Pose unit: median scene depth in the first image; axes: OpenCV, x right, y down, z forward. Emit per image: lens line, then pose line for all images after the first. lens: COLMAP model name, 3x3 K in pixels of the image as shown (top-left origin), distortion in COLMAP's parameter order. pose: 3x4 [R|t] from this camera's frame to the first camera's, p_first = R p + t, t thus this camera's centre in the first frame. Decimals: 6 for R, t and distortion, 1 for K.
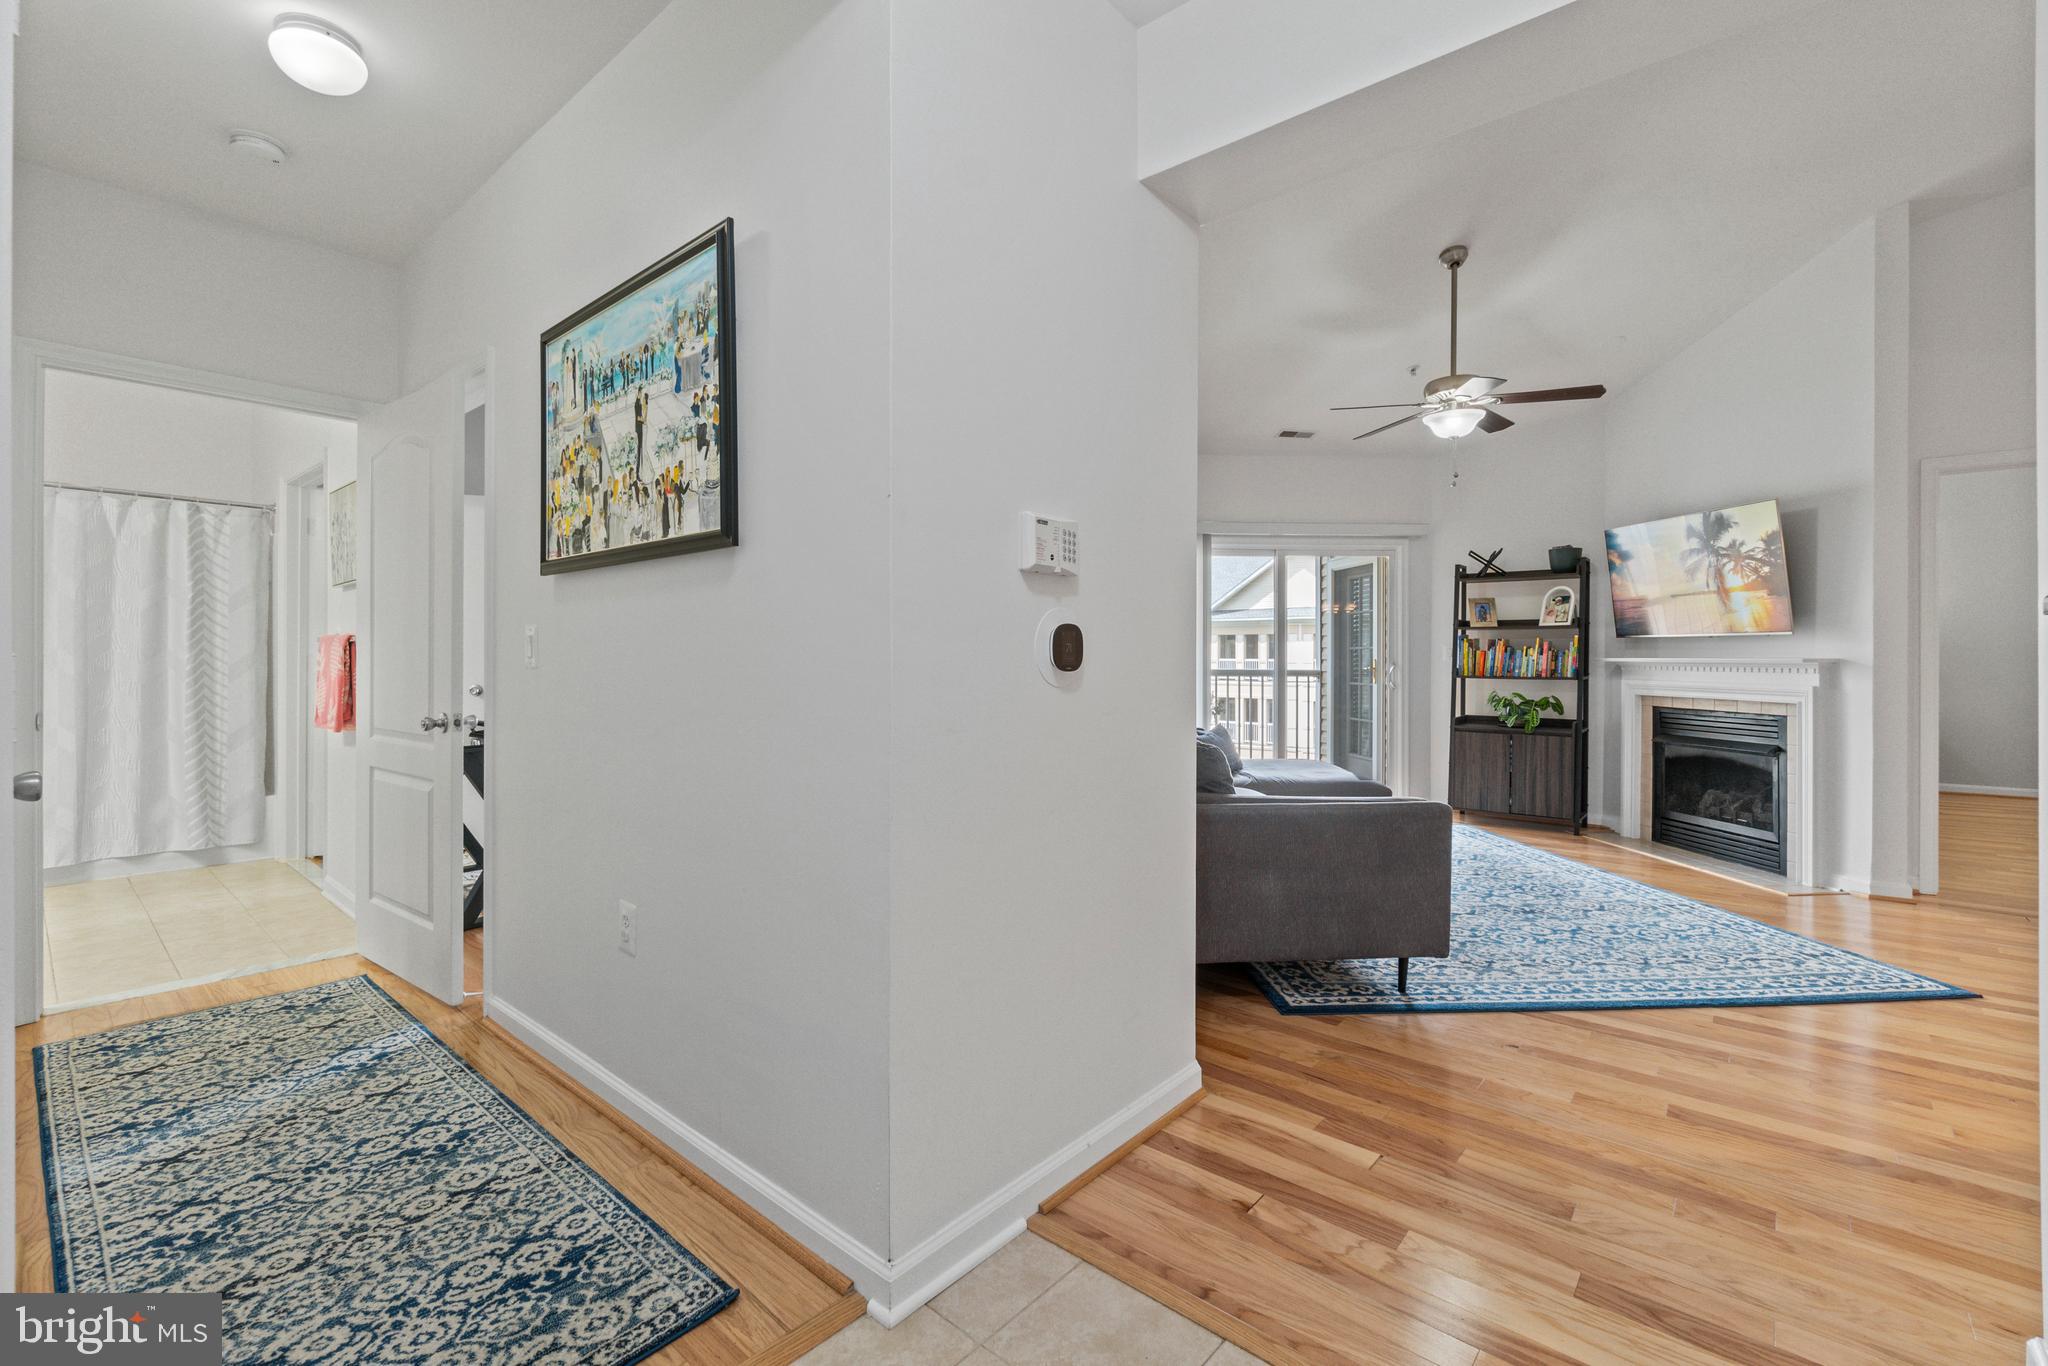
lens RADIAL K [[887.5, 0, 1022.9], [0, 887.5, 664.4], [0, 0, 1]] dist [-0.004967, -0.002744]
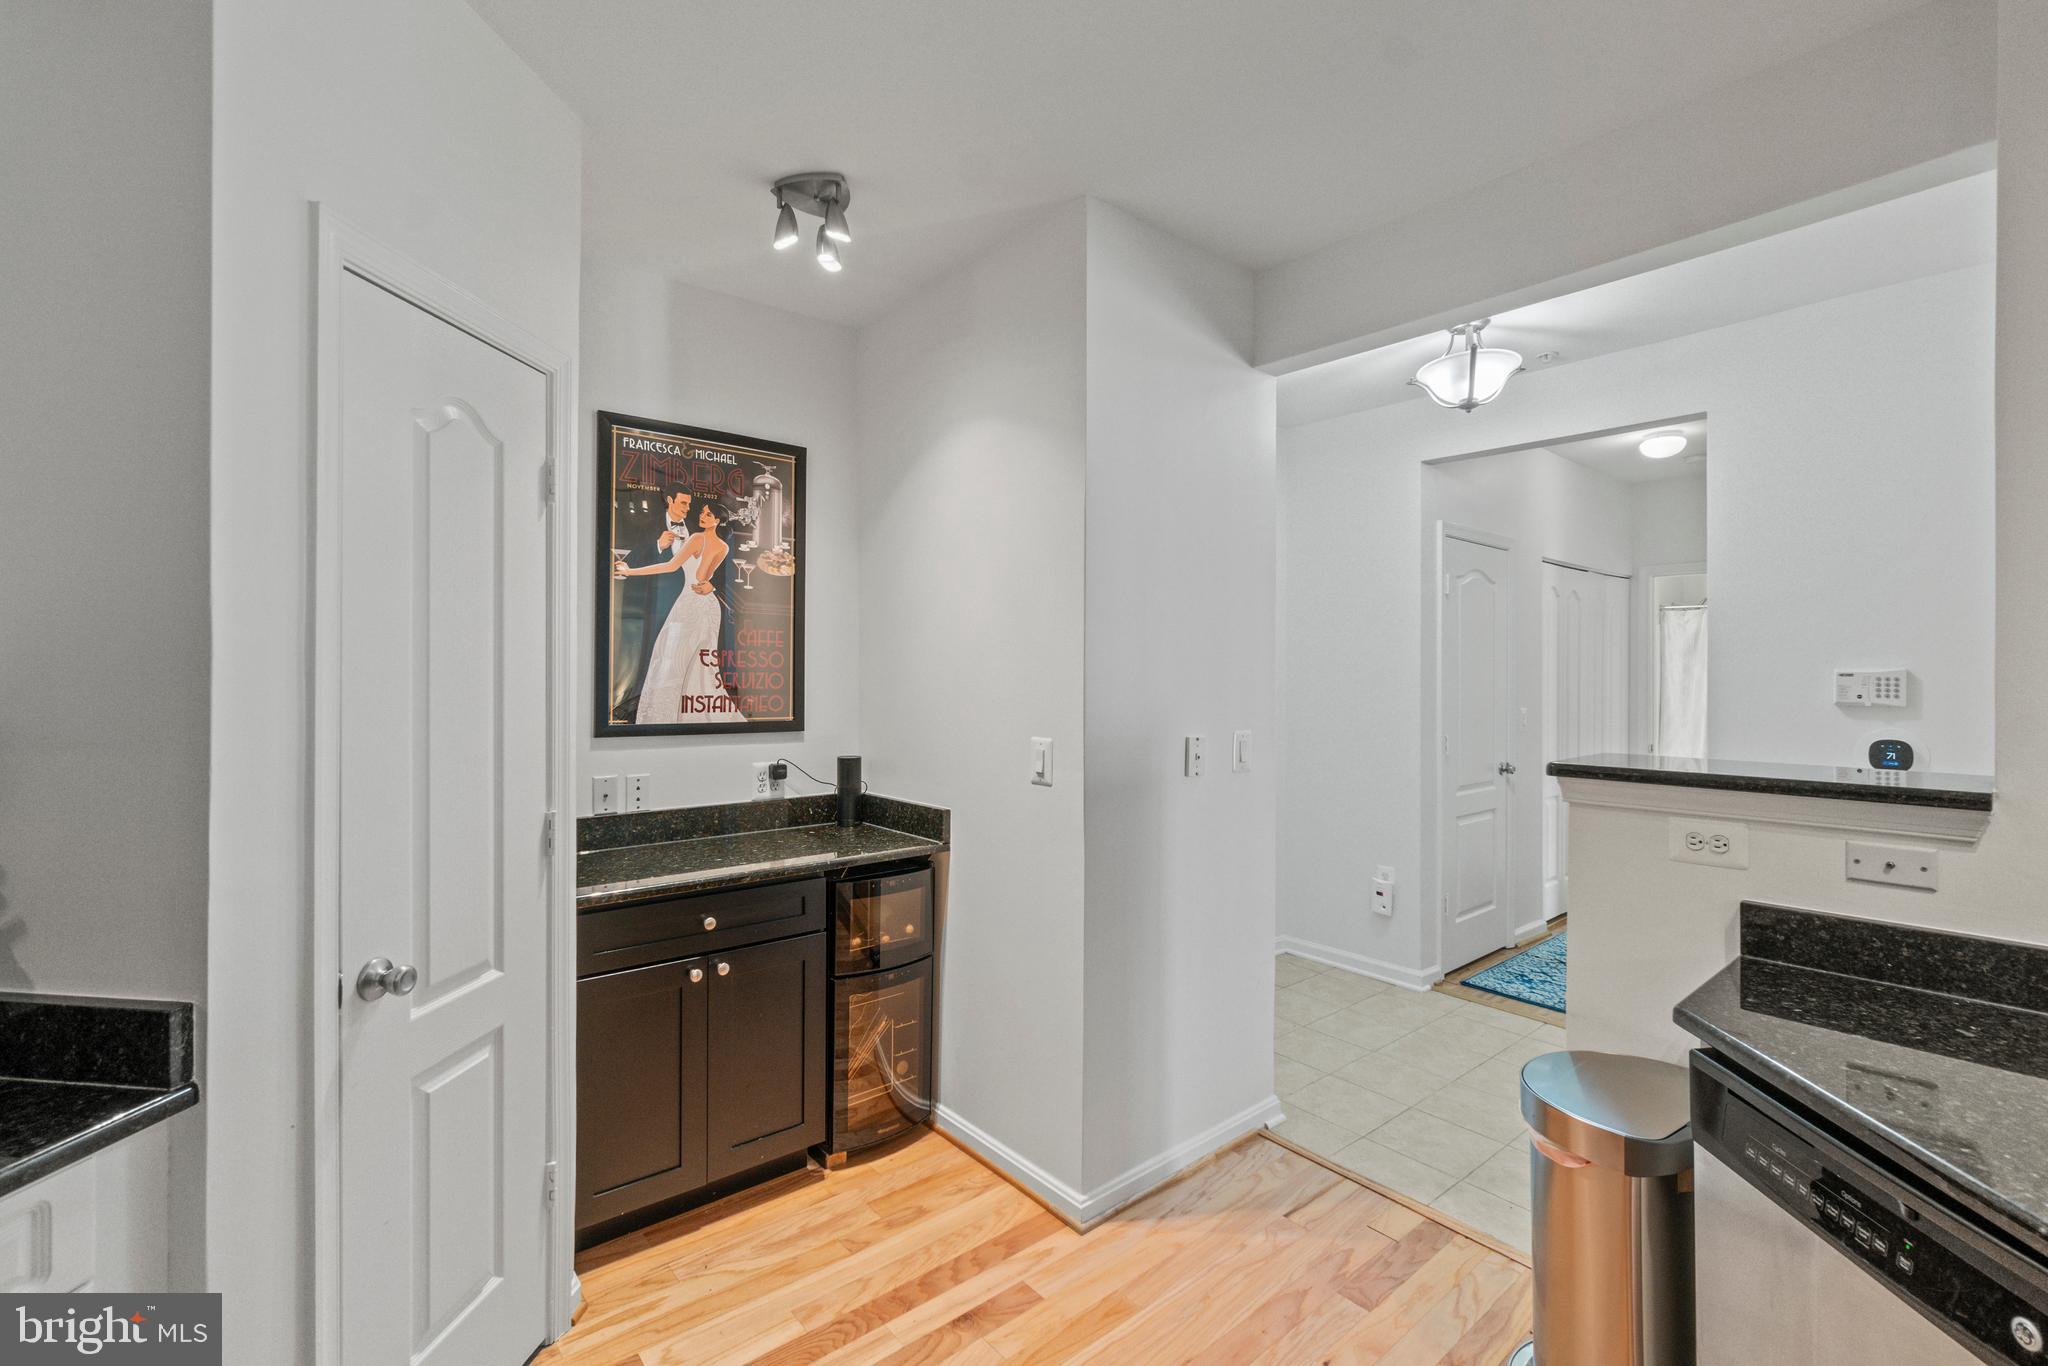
lens RADIAL K [[887.5, 0, 1007.4], [0, 887.5, 668.5], [0, 0, 1]] dist [-0.004967, -0.002744]
pose [[-0.174138, -0.007222, -0.984695, 0.704634], [-0.006067, 0.999962, -0.006262, -0.058520], [0.984703, 0.004883, -0.174175, -0.079612]]
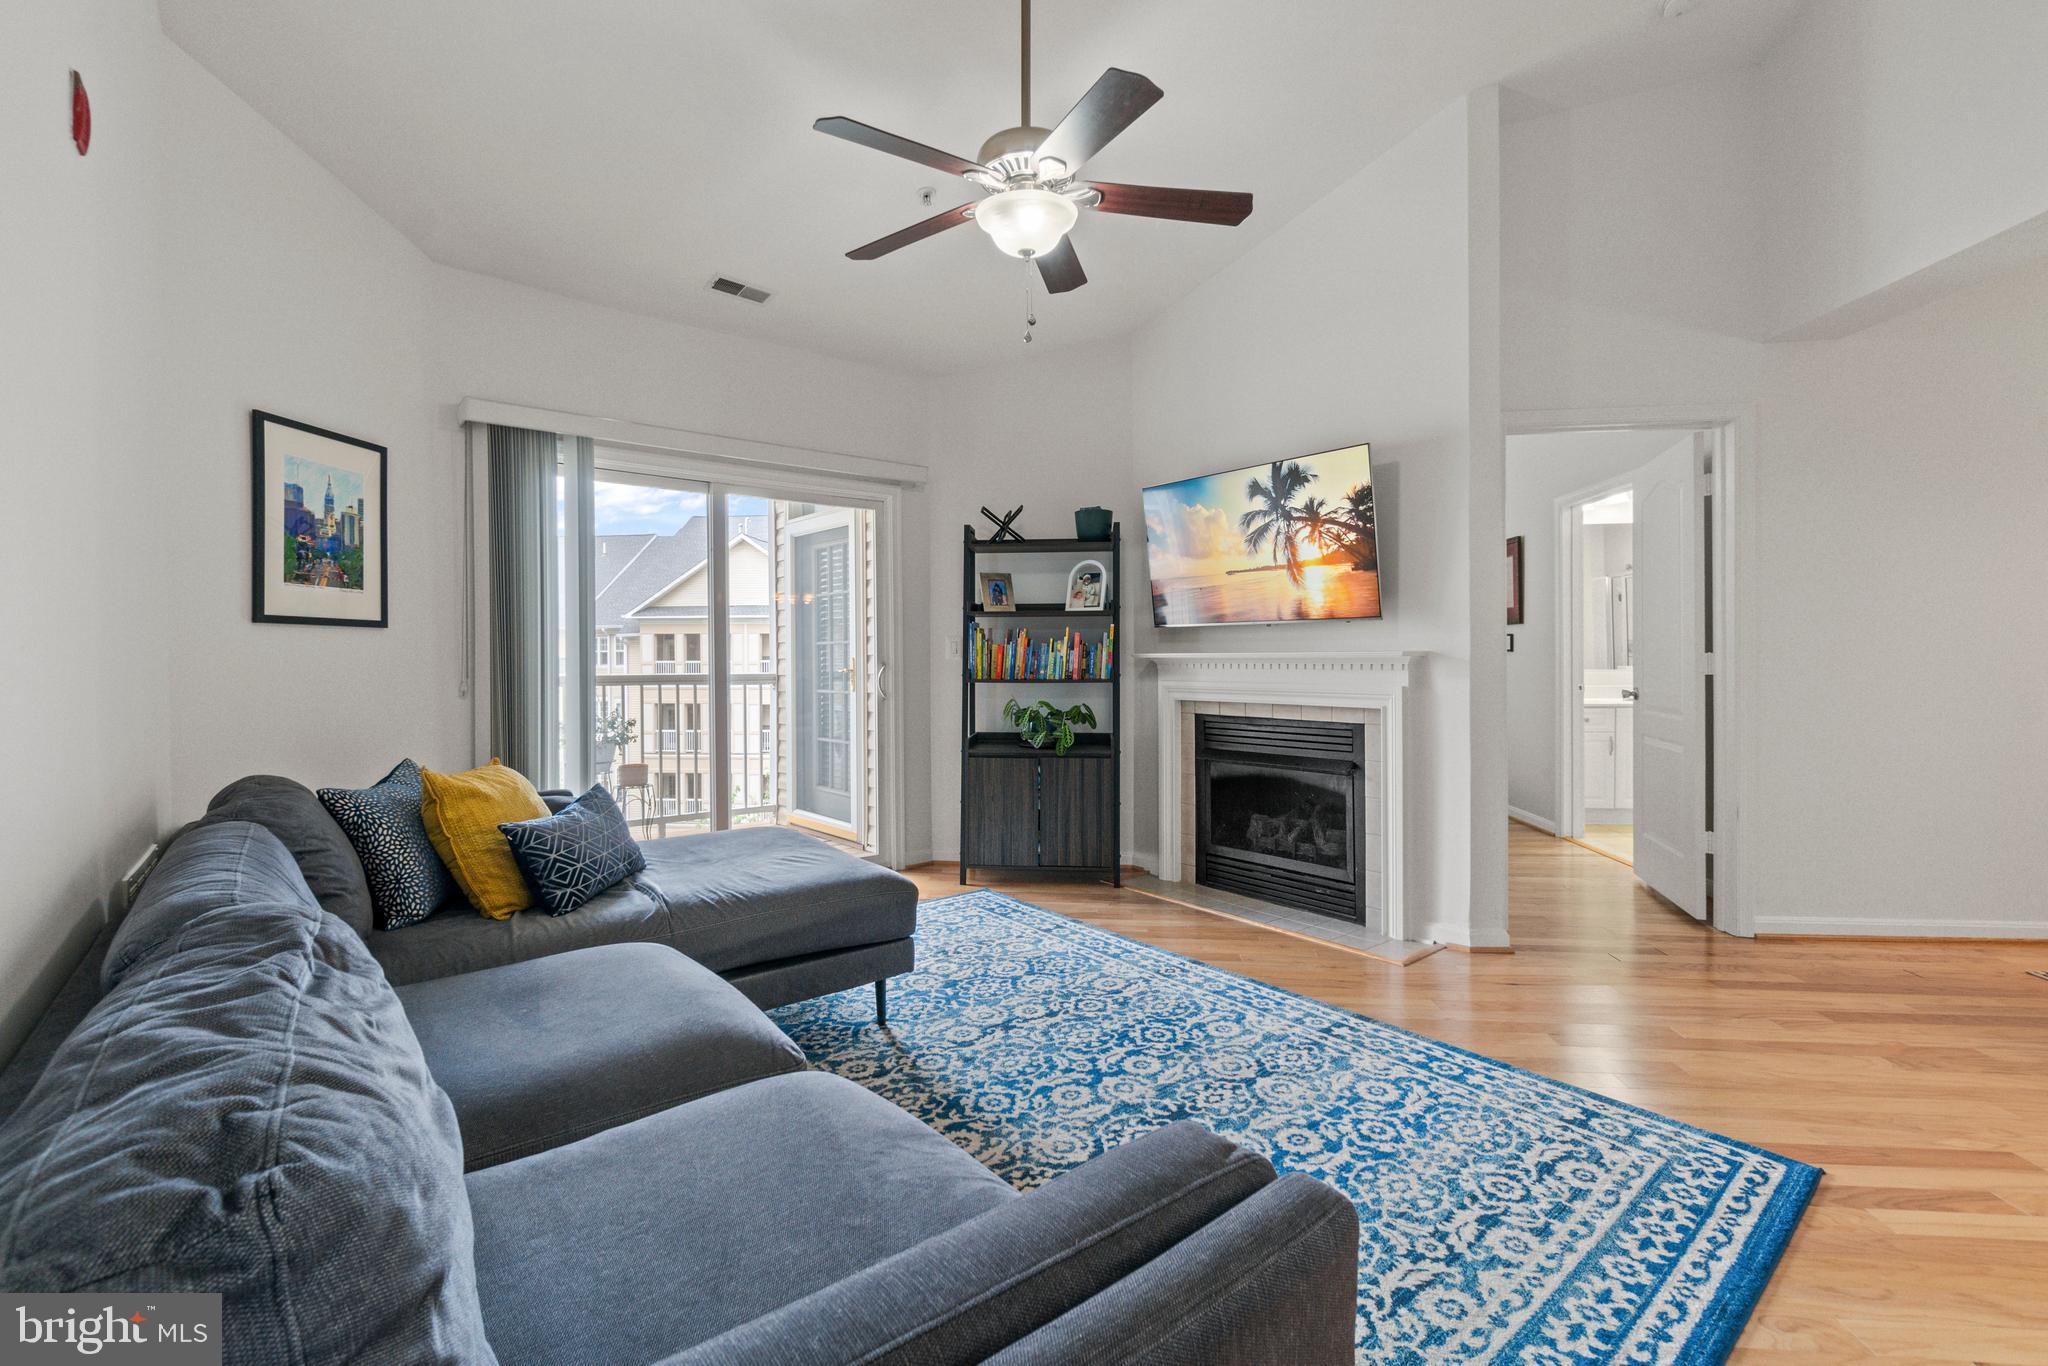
lens RADIAL K [[887.5, 0, 1022.5], [0, 887.5, 661.2], [0, 0, 1]] dist [-0.004967, -0.002744]
pose [[0.821863, -0.006664, 0.569646, 0.157739], [0.009797, 0.999949, -0.002438, 0.000552], [-0.569601, 0.007585, 0.821886, 0.519325]]
